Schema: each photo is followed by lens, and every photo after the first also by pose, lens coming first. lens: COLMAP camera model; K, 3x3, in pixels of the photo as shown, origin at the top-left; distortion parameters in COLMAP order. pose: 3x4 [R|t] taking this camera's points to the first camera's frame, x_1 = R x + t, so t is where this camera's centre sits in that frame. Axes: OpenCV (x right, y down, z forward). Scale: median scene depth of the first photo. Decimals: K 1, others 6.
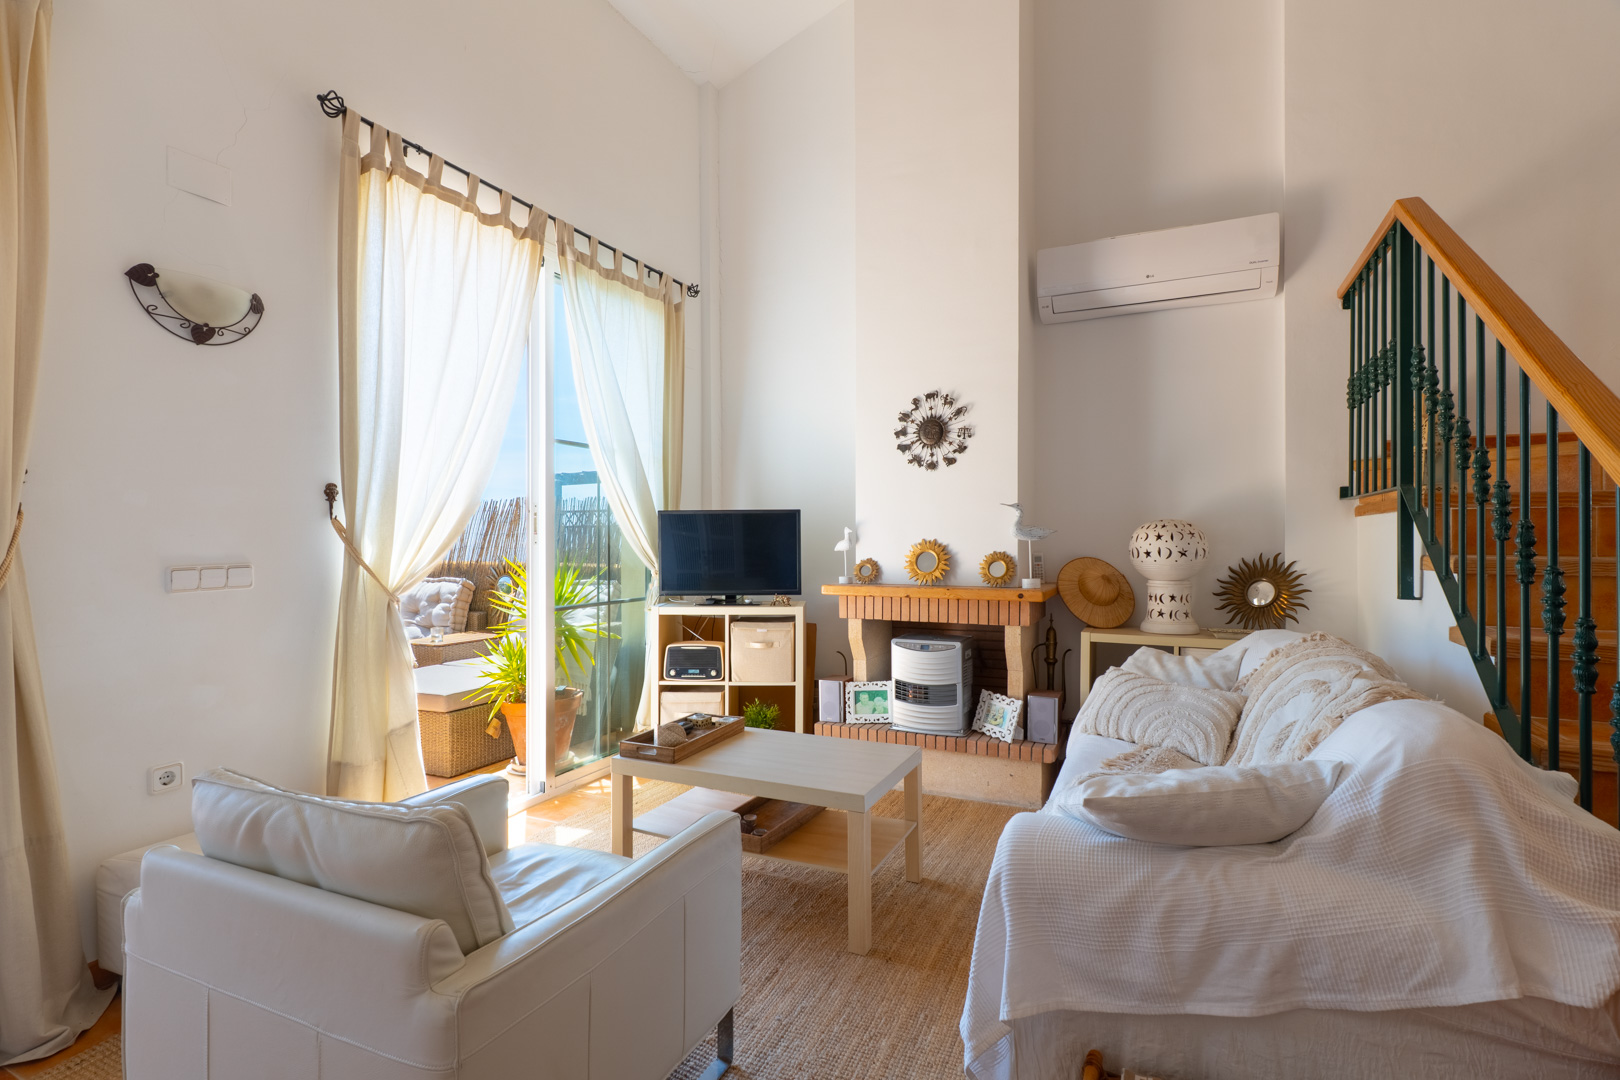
lens RADIAL K [[770.4, 0, 804.2], [0, 770.4, 534.2], [0, 0, 1]] dist [-0.001157, -0.000192]
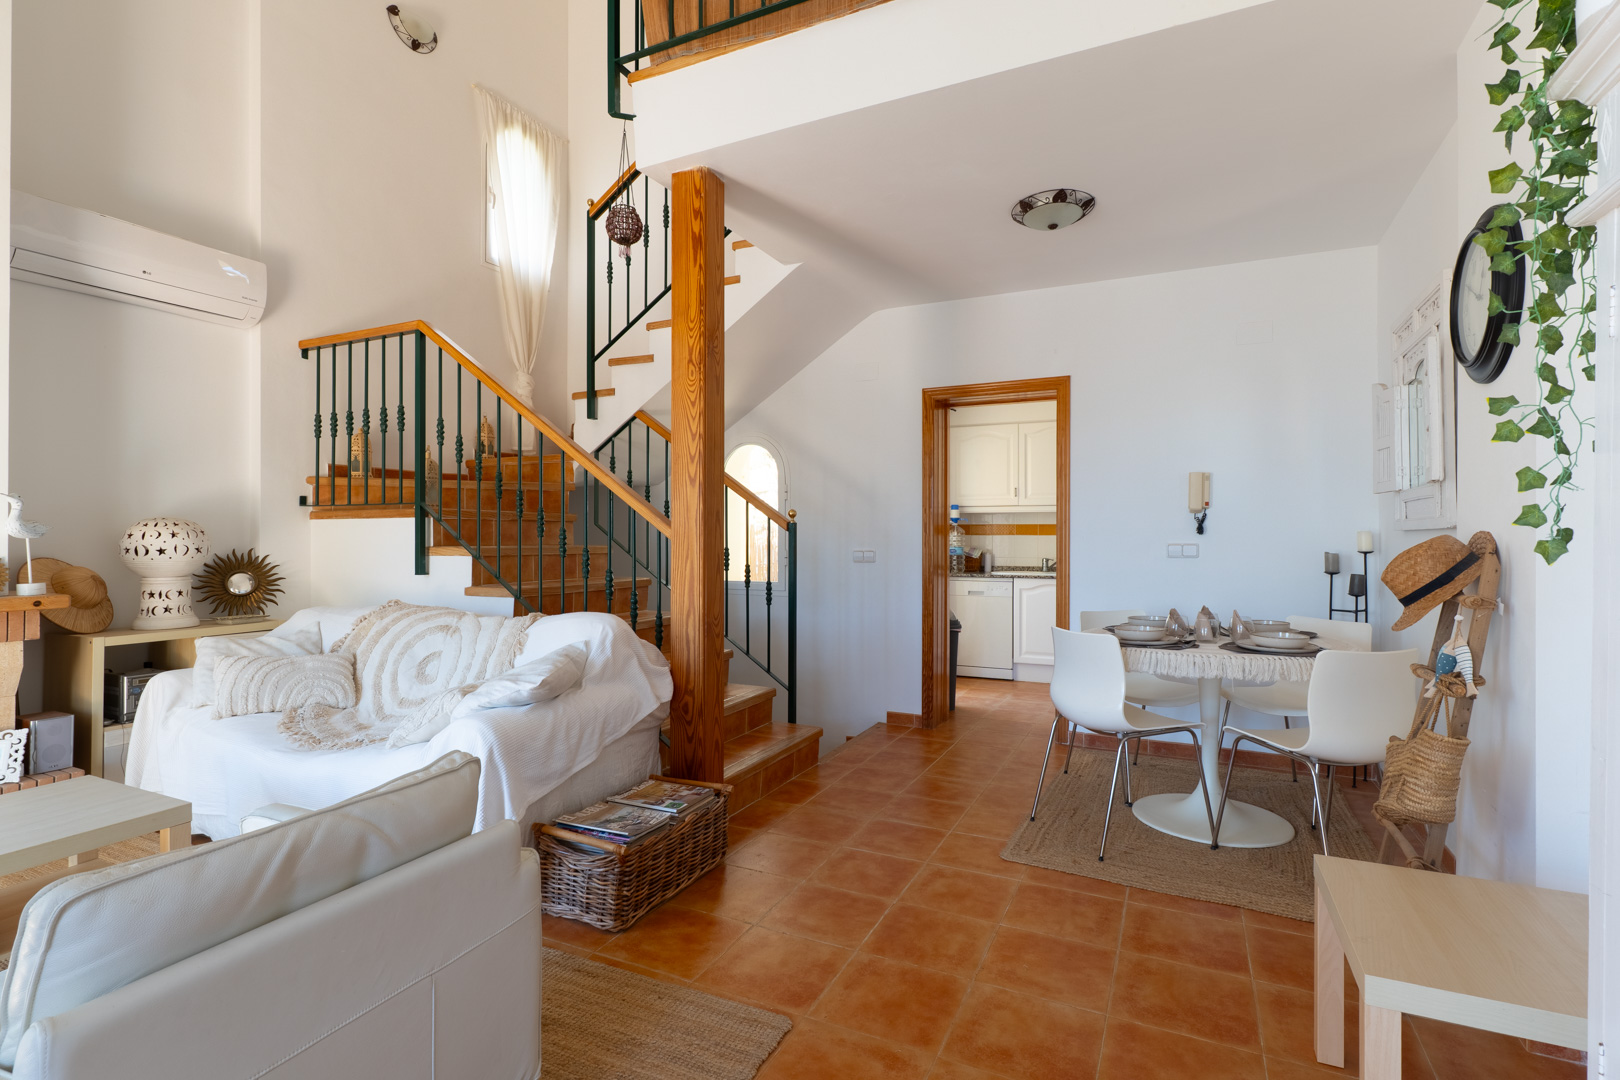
lens RADIAL K [[751.1, 0, 806.7], [0, 751.1, 535.3], [0, 0, 1]] dist [0.000935, 0.000060]
pose [[0.015596, 0.001935, 0.999877, -0.499235], [-0.005243, 0.999985, -0.001853, 0.001616], [-0.999865, -0.005214, 0.015606, 0.128085]]
